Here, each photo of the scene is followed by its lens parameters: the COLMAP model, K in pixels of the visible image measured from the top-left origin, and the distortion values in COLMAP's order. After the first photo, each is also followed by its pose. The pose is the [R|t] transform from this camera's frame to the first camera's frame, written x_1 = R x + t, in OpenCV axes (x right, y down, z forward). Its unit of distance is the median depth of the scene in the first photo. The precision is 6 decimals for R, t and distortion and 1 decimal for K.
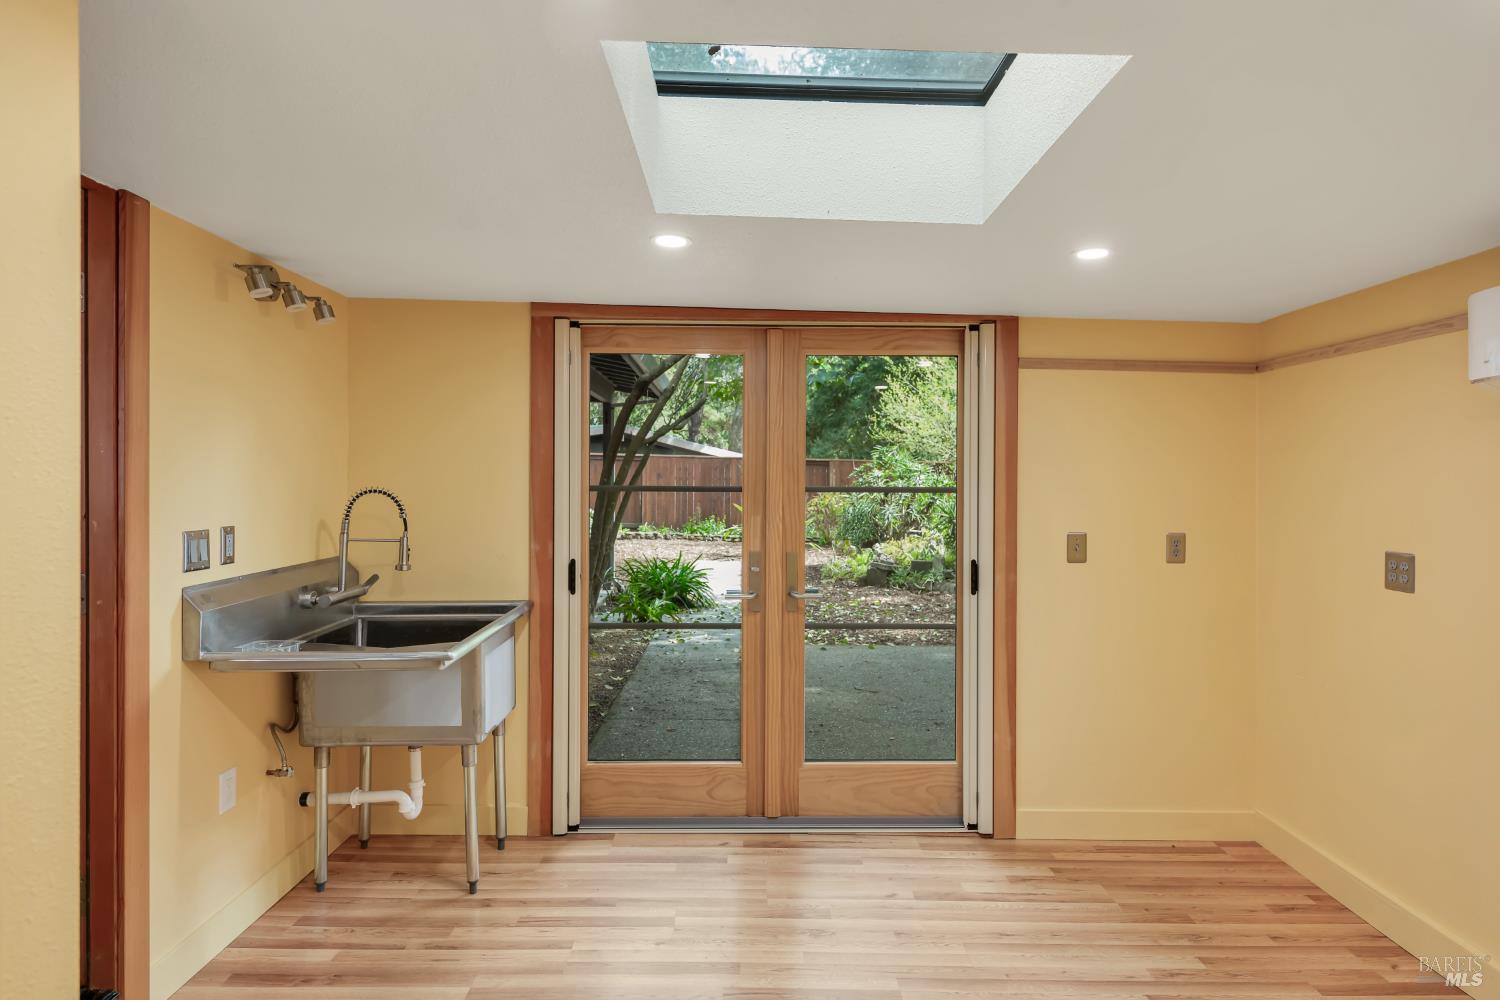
lens RADIAL K [[809.1, 0, 751.0], [0, 809.1, 484.1], [0, 0, 1]] dist [-0.000356, -0.000092]
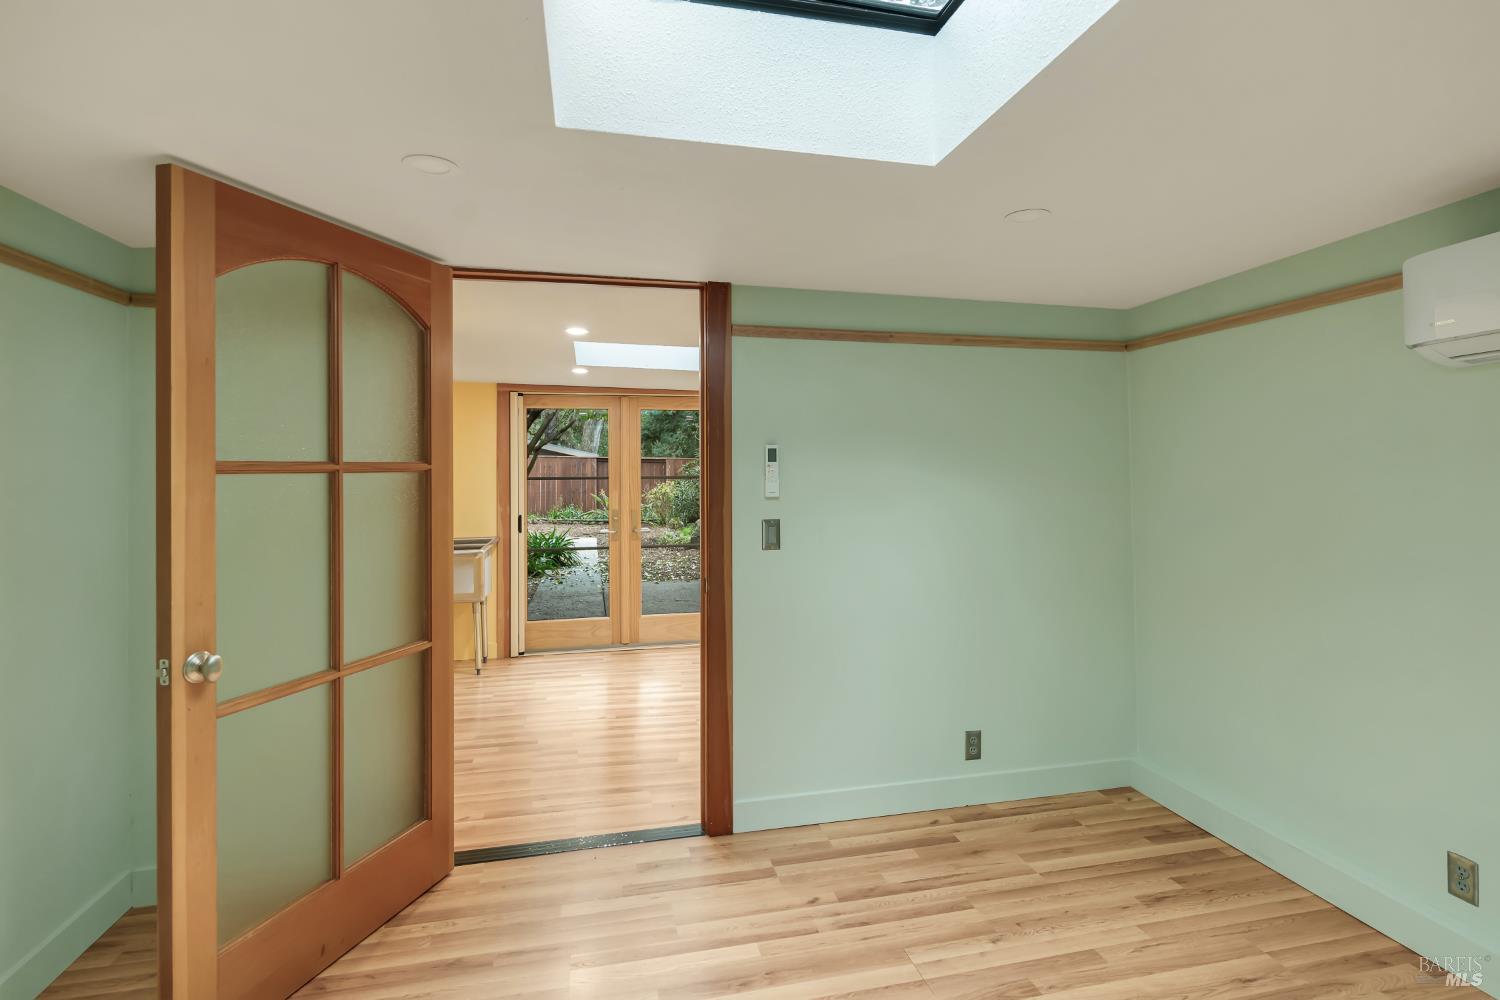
lens RADIAL K [[687.4, 0, 750.3], [0, 687.4, 472.0], [0, 0, 1]] dist [0.000411, 0.000196]
pose [[0.977091, -0.008527, 0.212650, -0.030484], [0.010426, 0.999915, -0.007808, 0.008258], [-0.212565, 0.009847, 0.977097, -0.731195]]
